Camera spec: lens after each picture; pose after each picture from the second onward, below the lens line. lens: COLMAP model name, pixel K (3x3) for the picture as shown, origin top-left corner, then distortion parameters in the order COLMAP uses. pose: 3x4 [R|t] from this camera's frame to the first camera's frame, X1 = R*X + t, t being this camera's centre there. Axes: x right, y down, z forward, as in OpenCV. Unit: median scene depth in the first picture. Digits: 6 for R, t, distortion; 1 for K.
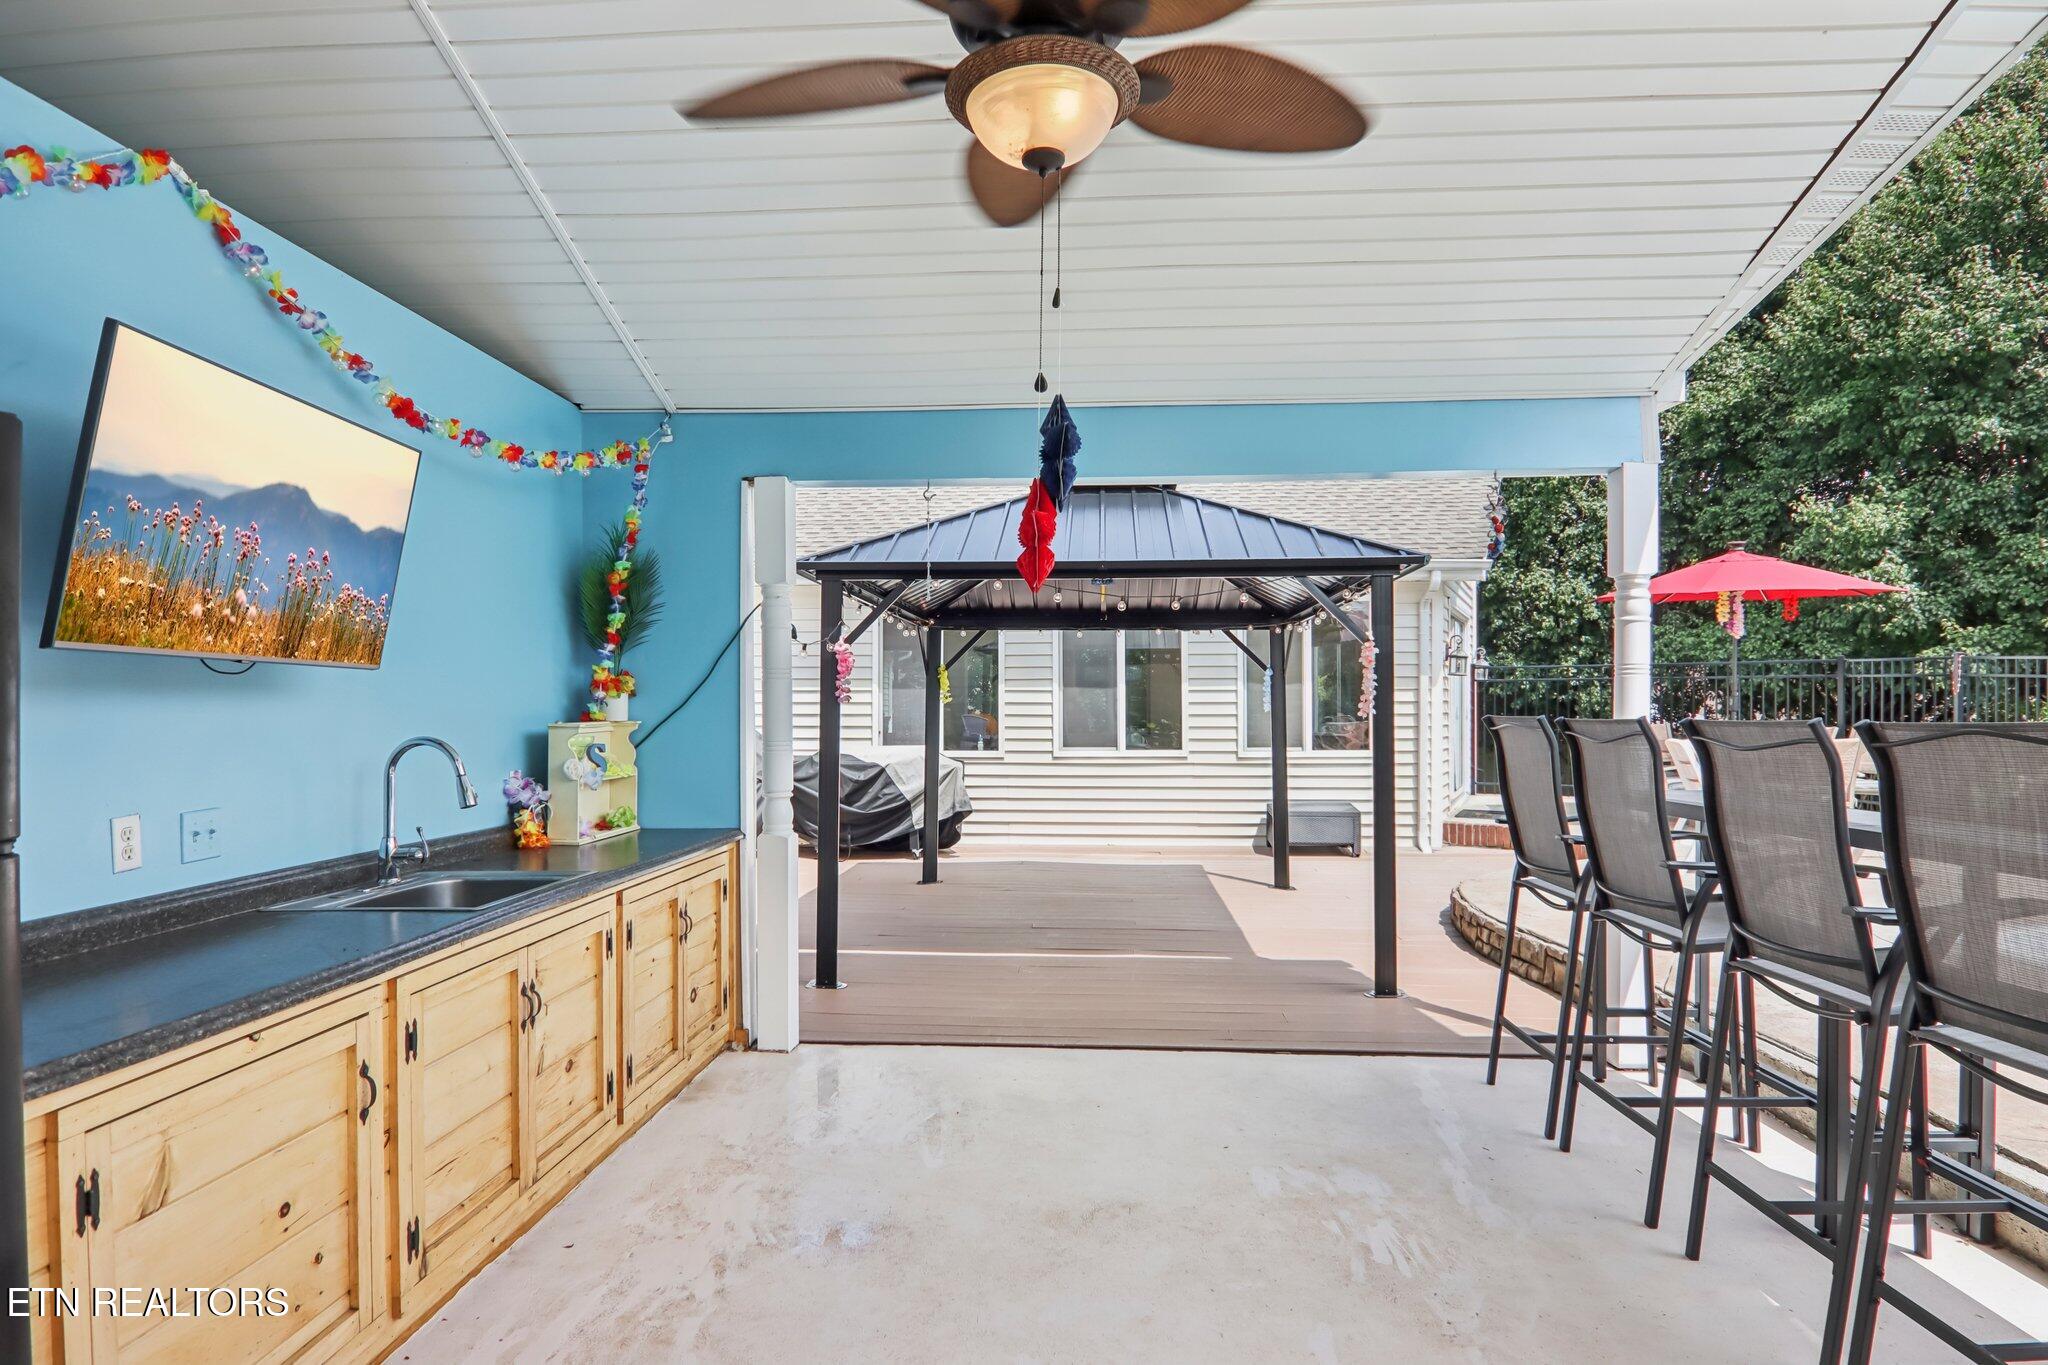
lens RADIAL K [[1120.4, 0, 1023.3], [0, 1120.4, 701.5], [0, 0, 1]] dist [-0.007182, -0.006626]
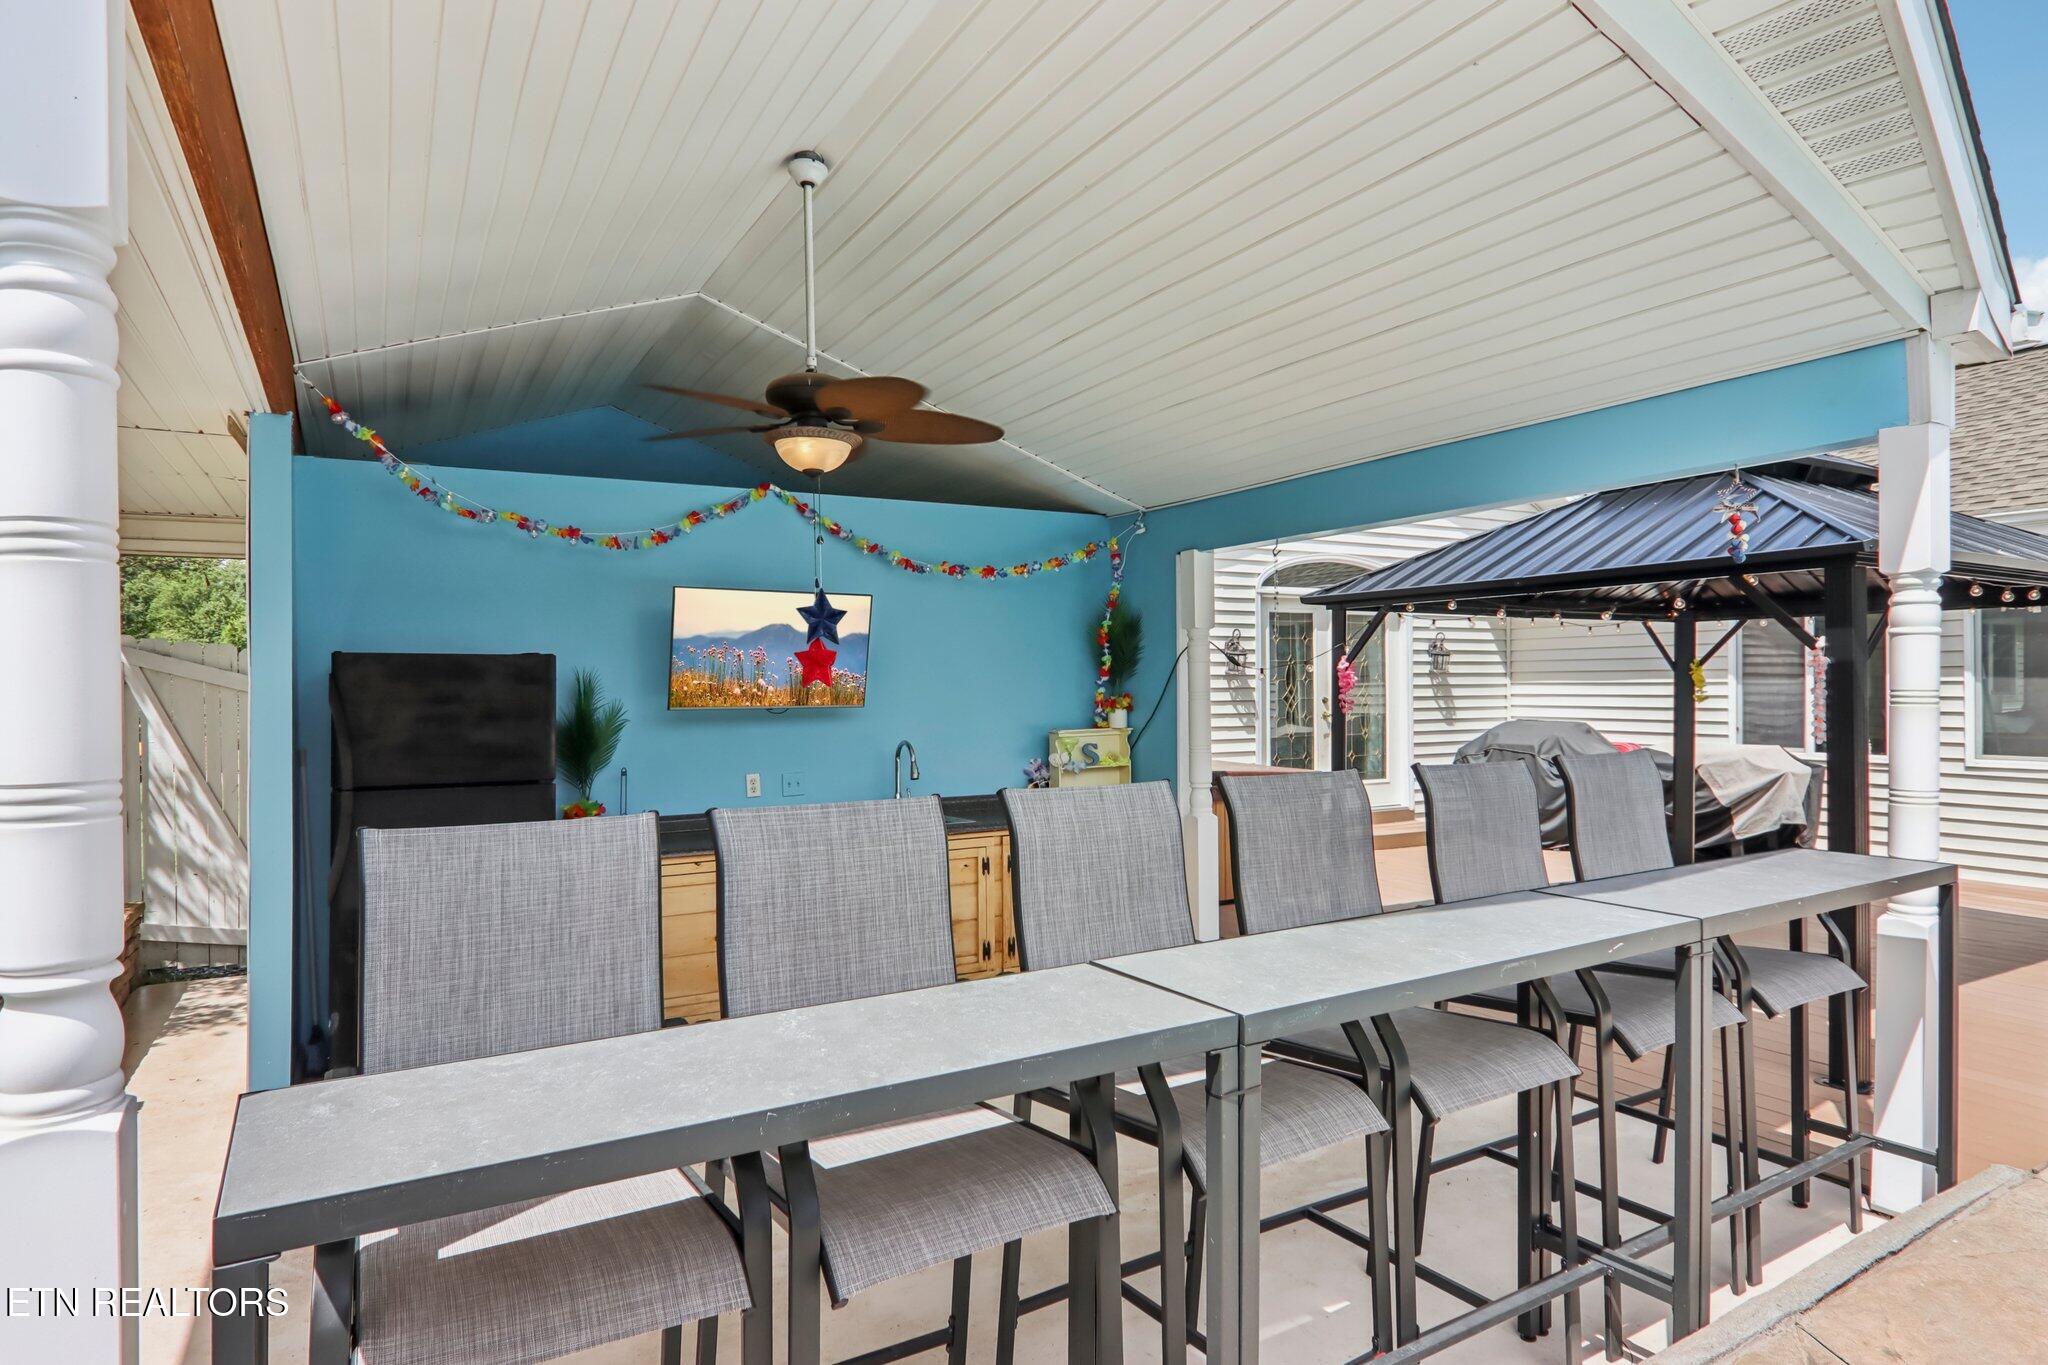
lens RADIAL K [[1120.4, 0, 1030.0], [0, 1120.4, 687.4], [0, 0, 1]] dist [-0.007182, -0.006626]
pose [[0.560038, -0.004224, -0.828456, 0.818412], [0.012724, 0.999913, 0.003504, -0.044446], [0.828370, -0.012504, 0.560043, 0.088131]]
